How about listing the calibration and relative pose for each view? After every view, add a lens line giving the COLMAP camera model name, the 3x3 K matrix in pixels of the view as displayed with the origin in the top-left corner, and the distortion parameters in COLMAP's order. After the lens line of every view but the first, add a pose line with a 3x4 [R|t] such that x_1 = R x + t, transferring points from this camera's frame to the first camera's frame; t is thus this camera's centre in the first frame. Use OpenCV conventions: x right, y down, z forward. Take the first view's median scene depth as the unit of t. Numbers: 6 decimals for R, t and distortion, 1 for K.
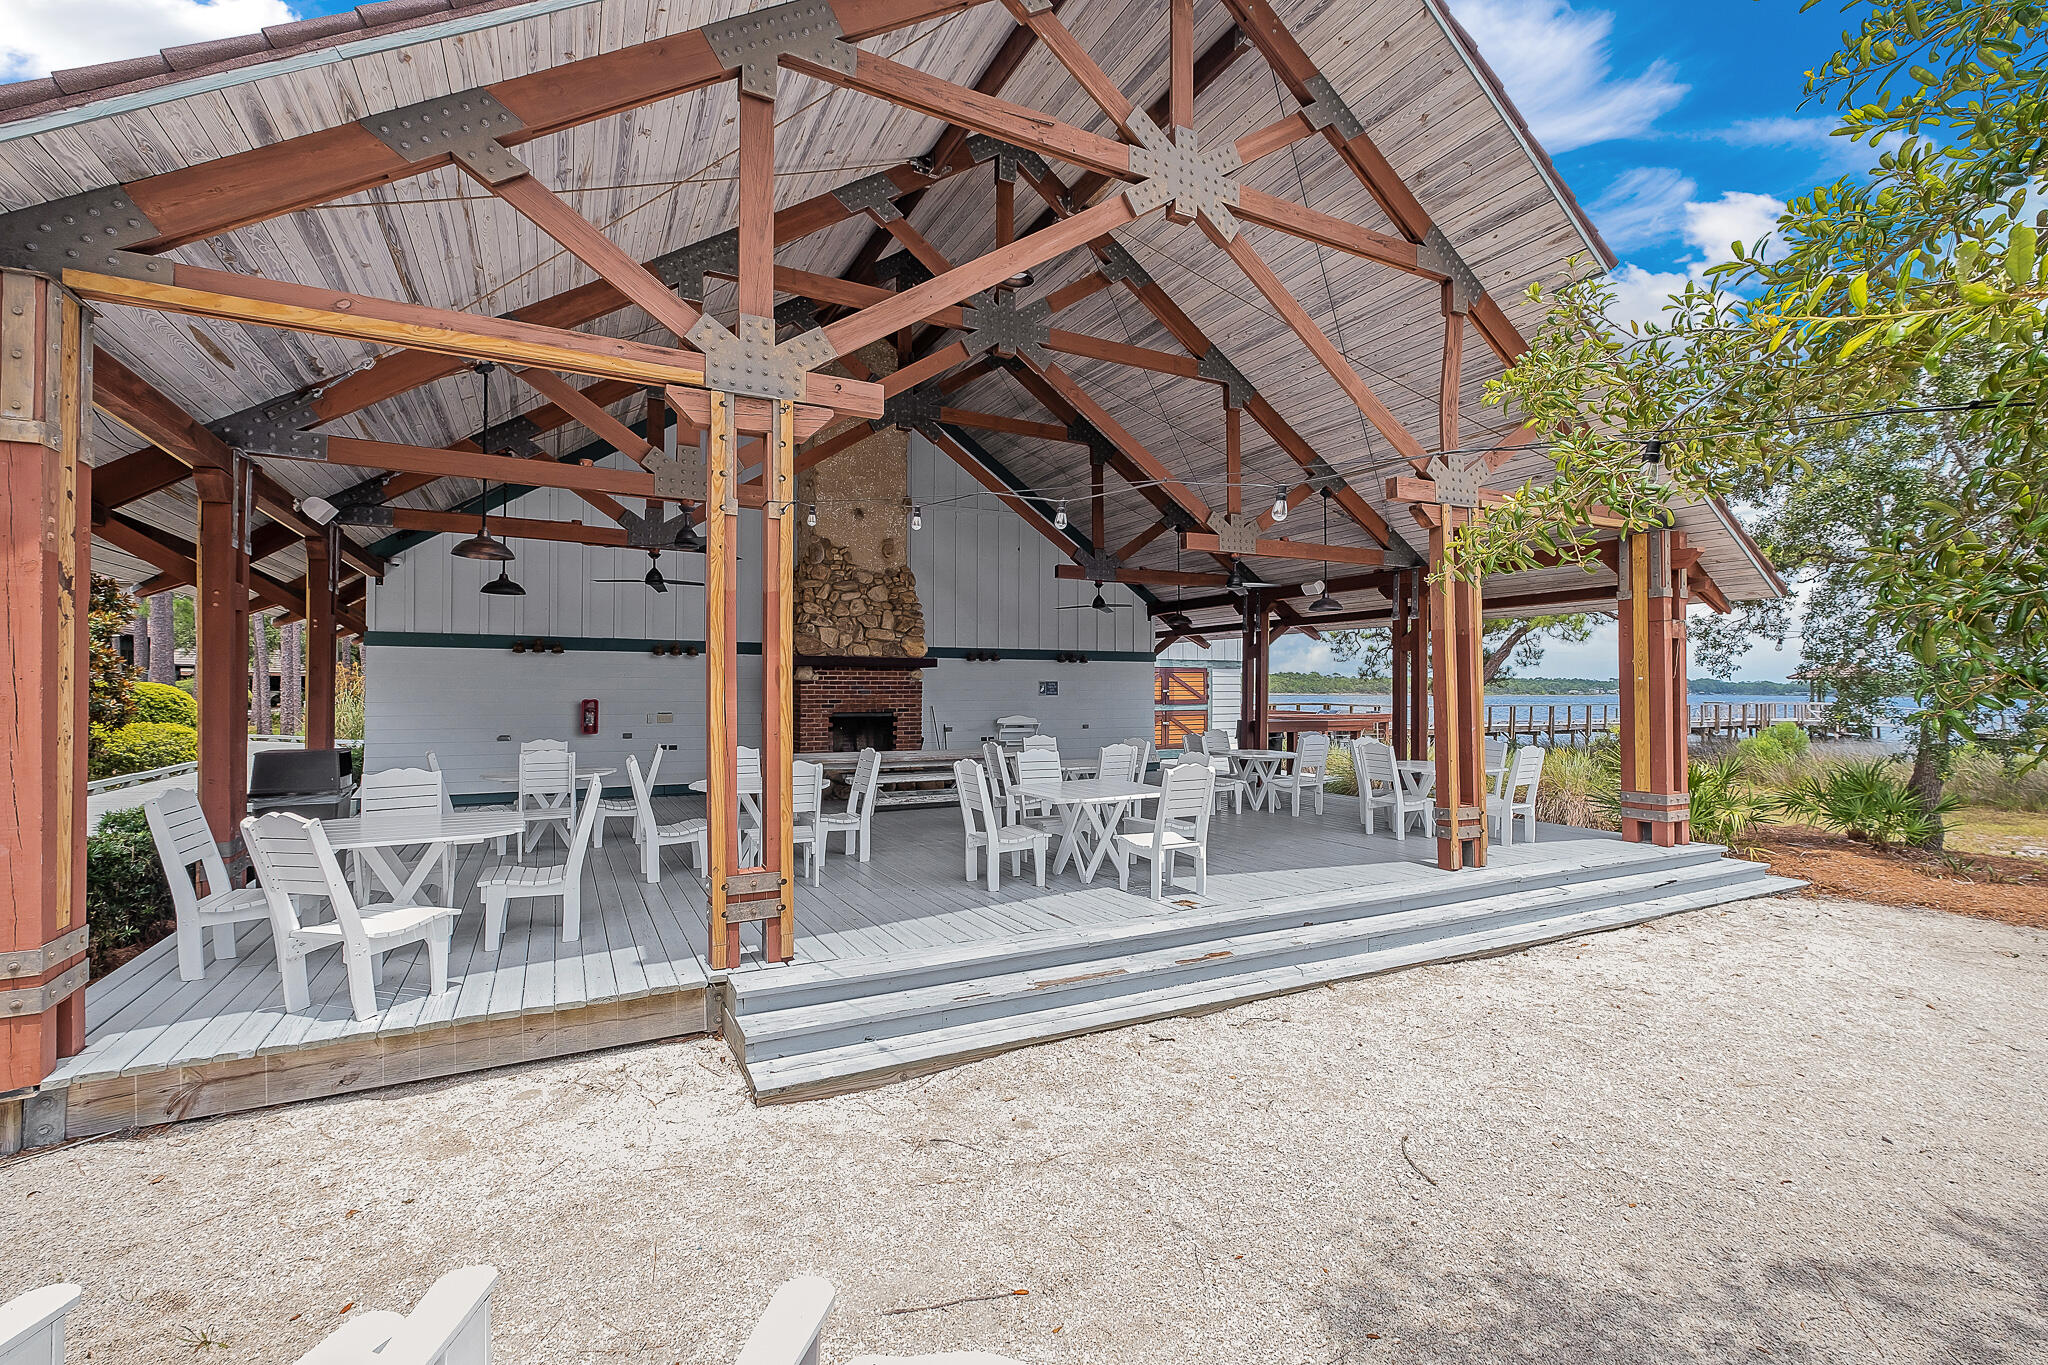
lens RADIAL K [[881.8, 0, 1022.6], [0, 881.8, 684.8], [0, 0, 1]] dist [0.011507, -0.001553]
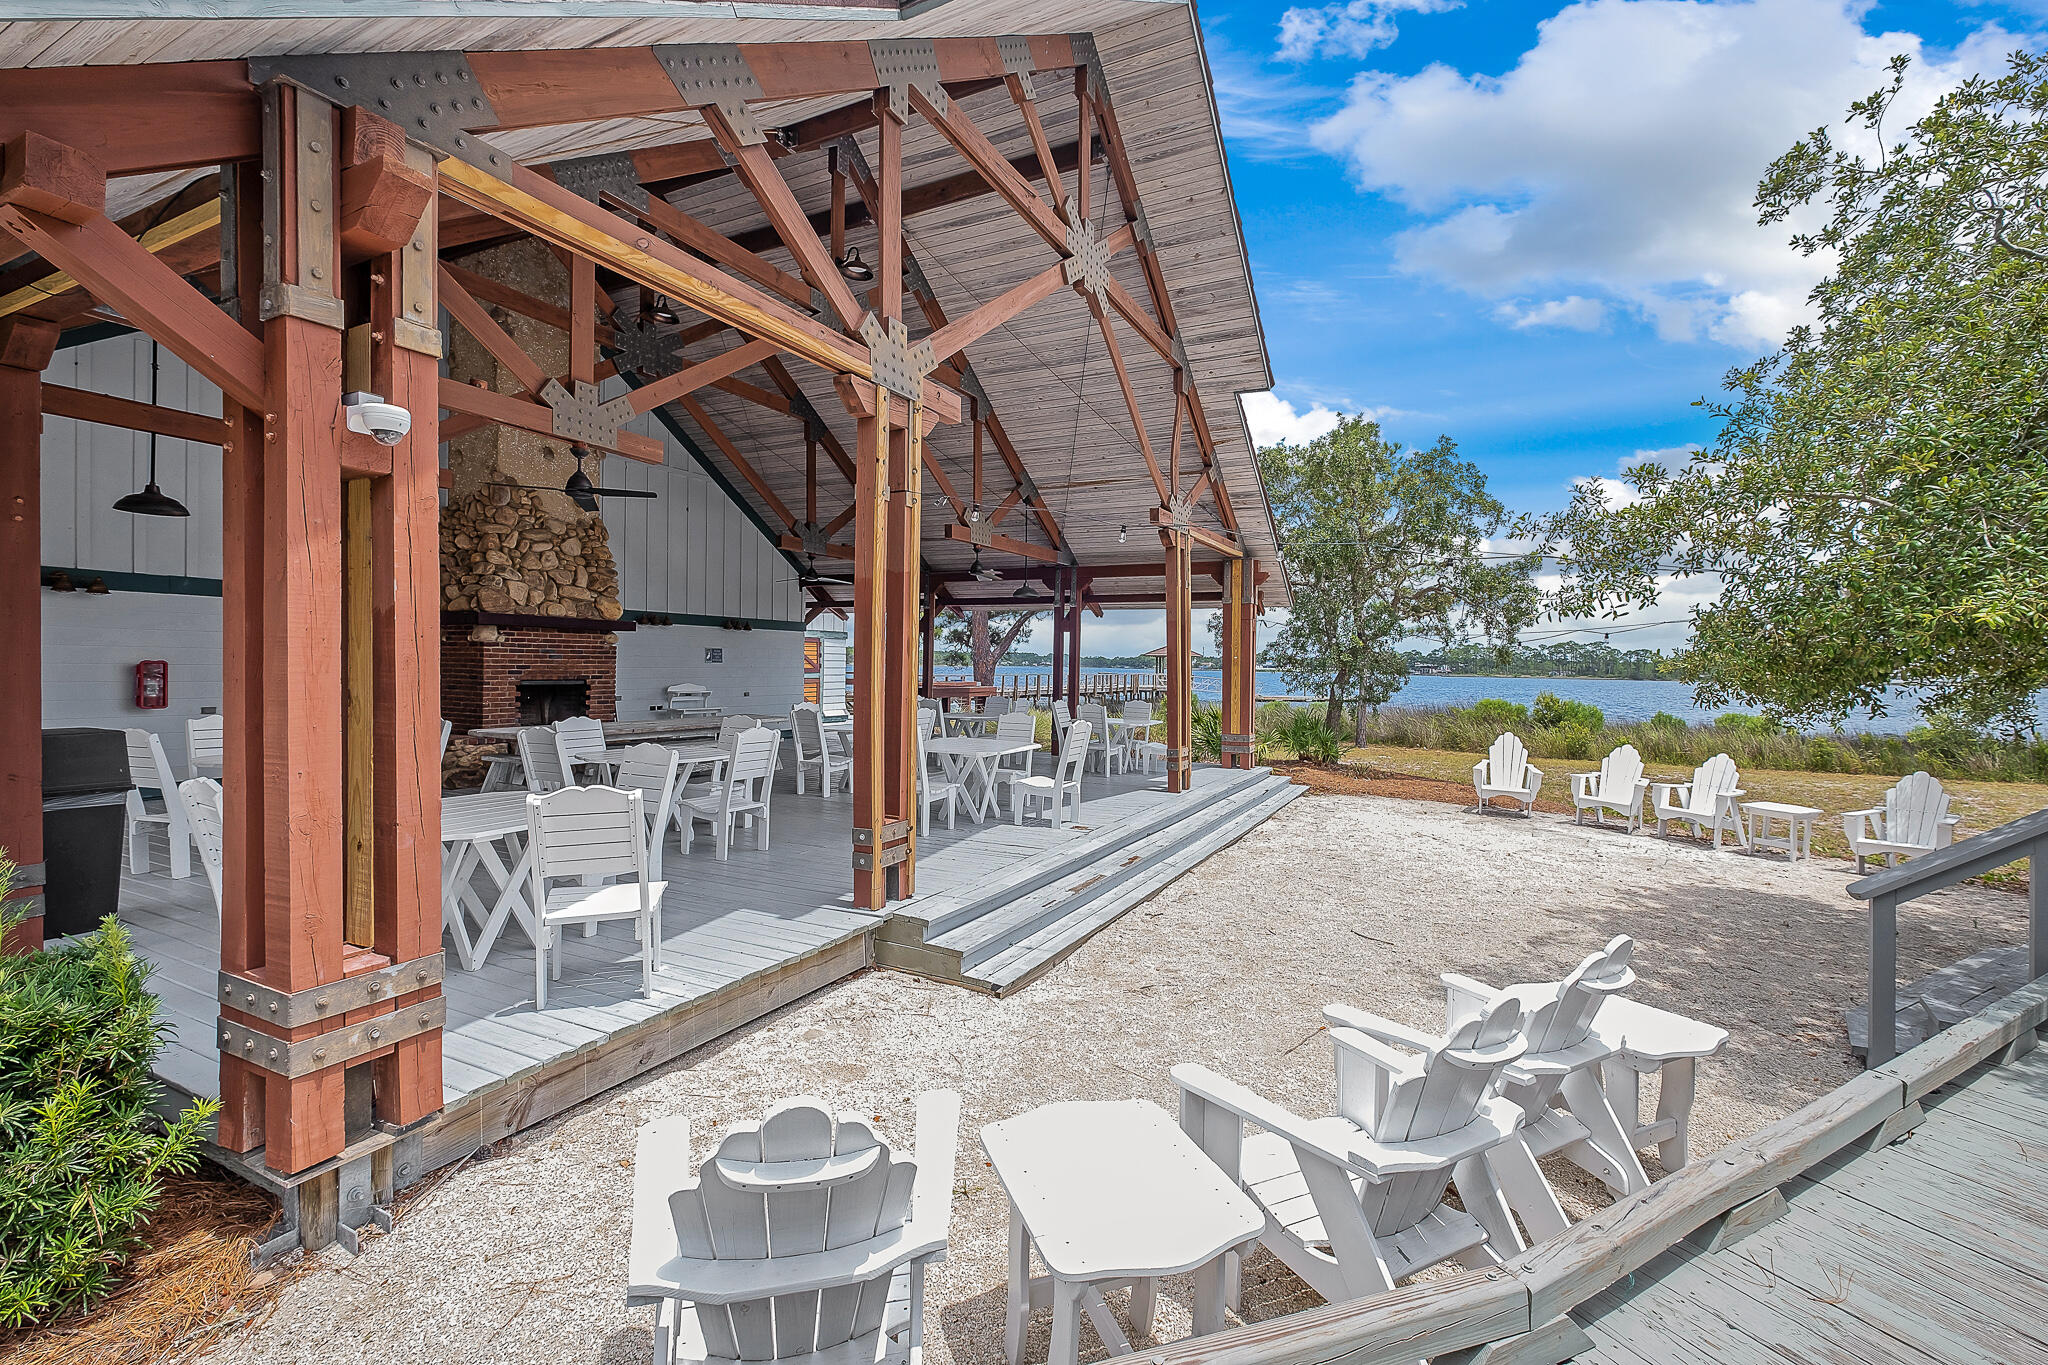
lens RADIAL K [[881.8, 0, 1036.4], [0, 881.8, 675.1], [0, 0, 1]] dist [0.011507, -0.001553]
pose [[0.815631, 0.005271, 0.578549, -0.417841], [-0.019543, 0.999639, 0.018445, 0.001251], [-0.578242, -0.026351, 0.815439, -0.007137]]
